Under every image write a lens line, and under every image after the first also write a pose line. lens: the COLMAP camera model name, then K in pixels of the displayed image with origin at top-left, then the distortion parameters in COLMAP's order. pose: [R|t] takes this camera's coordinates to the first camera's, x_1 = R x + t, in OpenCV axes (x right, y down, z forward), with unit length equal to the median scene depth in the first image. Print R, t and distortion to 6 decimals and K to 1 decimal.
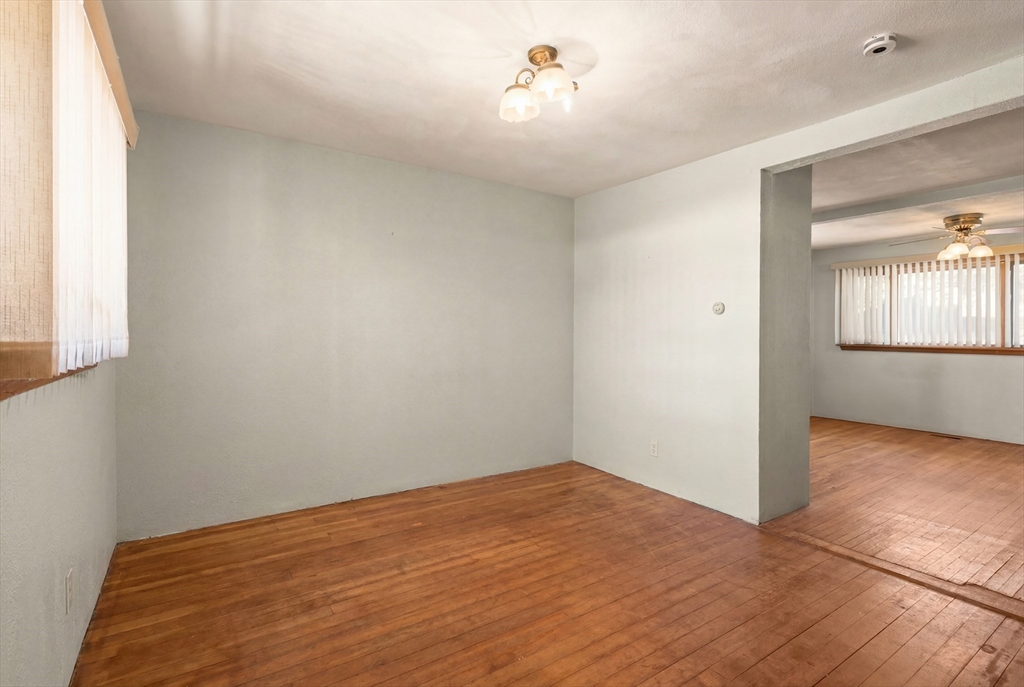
lens RADIAL K [[471.6, 0, 503.0], [0, 471.6, 328.3], [0, 0, 1]] dist [0.002359, -0.000689]
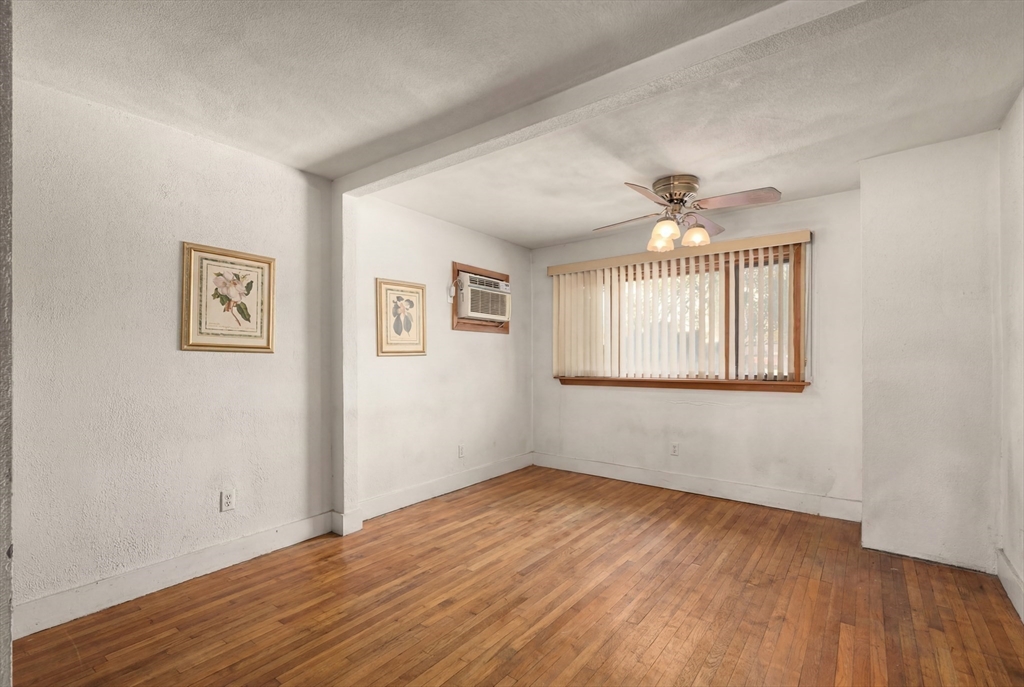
lens RADIAL K [[471.6, 0, 504.2], [0, 471.6, 375.4], [0, 0, 1]] dist [0.002359, -0.000689]
pose [[0.945436, -0.007904, 0.325713, 0.430230], [-0.002109, 0.999536, 0.030378, 0.009854], [-0.325802, -0.029407, 0.944981, 0.363289]]
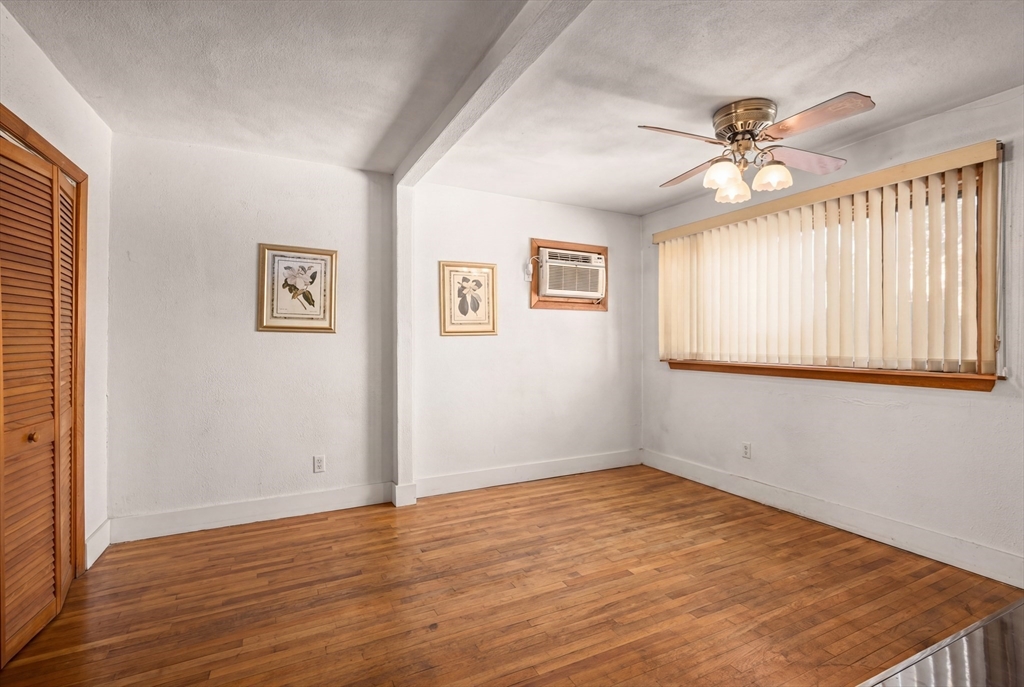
lens RADIAL K [[471.6, 0, 508.3], [0, 471.6, 337.6], [0, 0, 1]] dist [0.002359, -0.000689]
pose [[0.993484, 0.004018, -0.113900, 0.632162], [-0.004706, 0.999972, -0.005769, 0.009095], [0.113873, 0.006267, 0.993476, 0.377444]]
